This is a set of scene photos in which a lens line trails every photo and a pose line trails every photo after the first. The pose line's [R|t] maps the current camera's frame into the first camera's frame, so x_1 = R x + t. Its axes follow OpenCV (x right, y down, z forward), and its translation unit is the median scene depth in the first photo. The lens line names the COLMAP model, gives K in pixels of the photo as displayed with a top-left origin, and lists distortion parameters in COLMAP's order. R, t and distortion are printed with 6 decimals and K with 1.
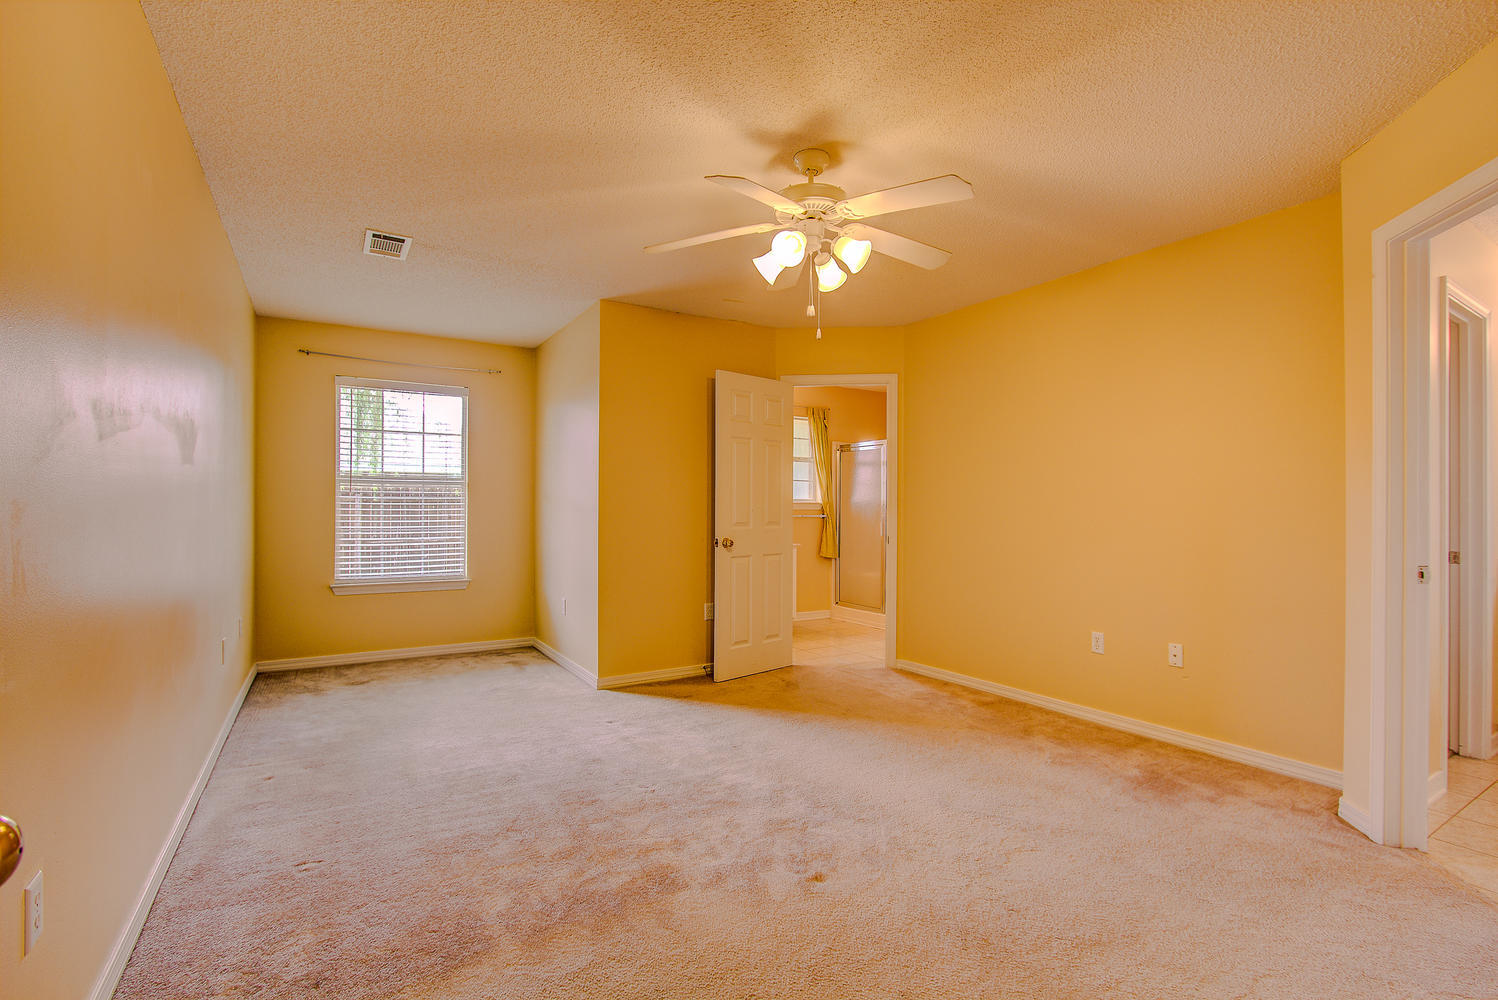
lens RADIAL K [[687.5, 0, 761.3], [0, 687.5, 505.9], [0, 0, 1]] dist [-0.021022, 0.000805]
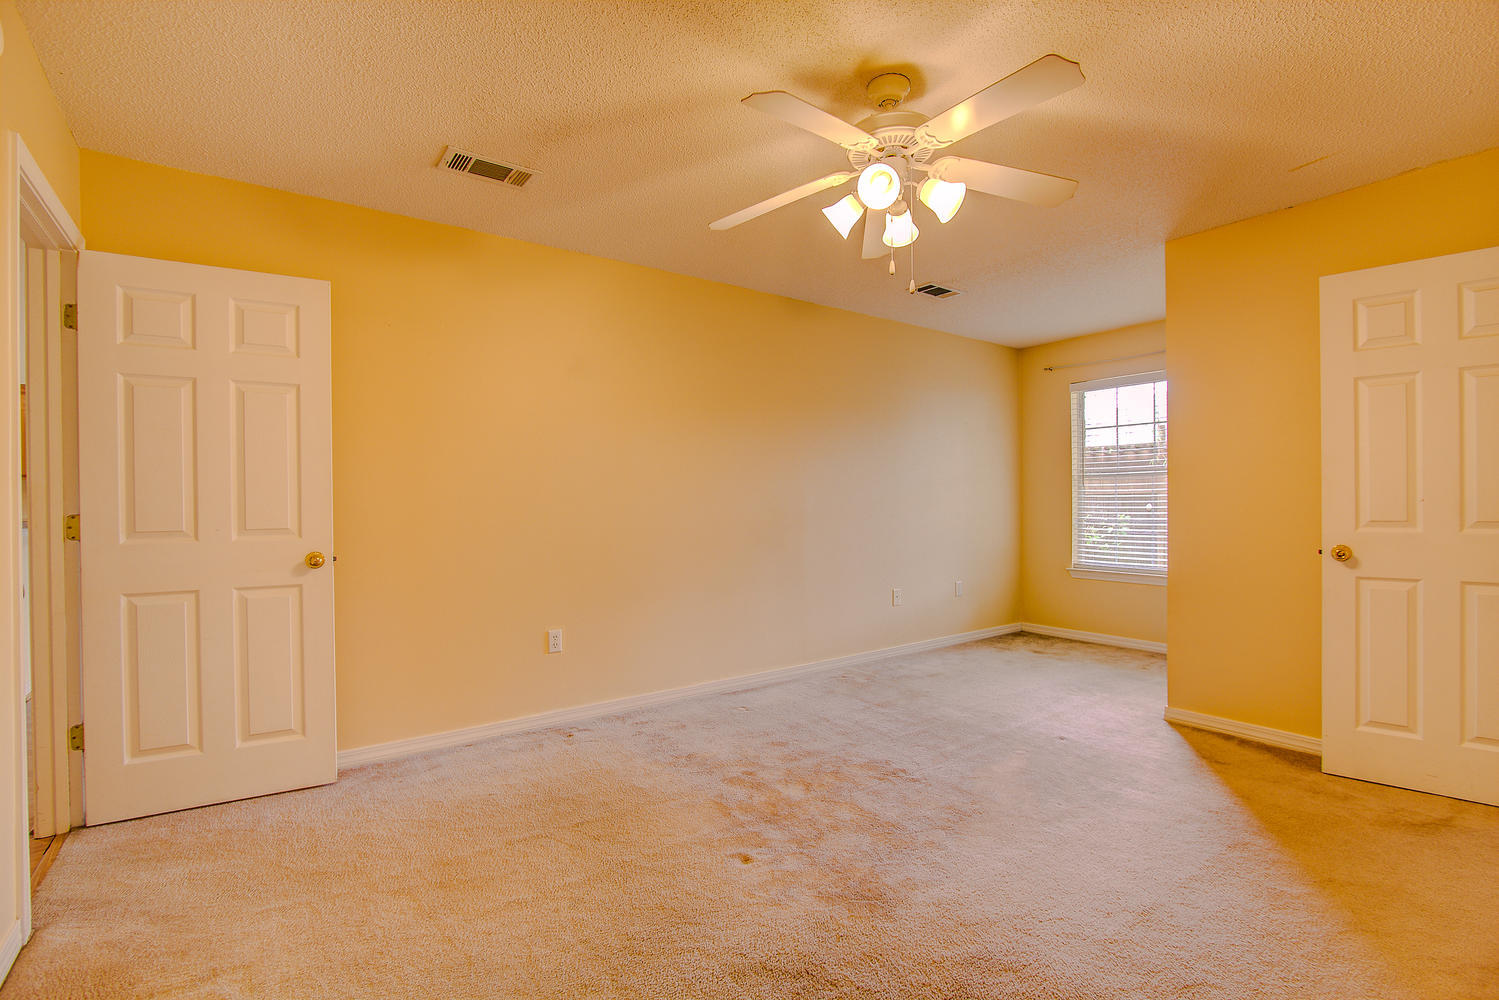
lens RADIAL K [[688.0, 0, 761.8], [0, 688.0, 505.9], [0, 0, 1]] dist [-0.021022, 0.000805]
pose [[0.060971, -0.000670, -0.998139, 0.524490], [0.009534, 0.999955, -0.000089, 0.007477], [0.998094, -0.009511, 0.060974, 0.451287]]
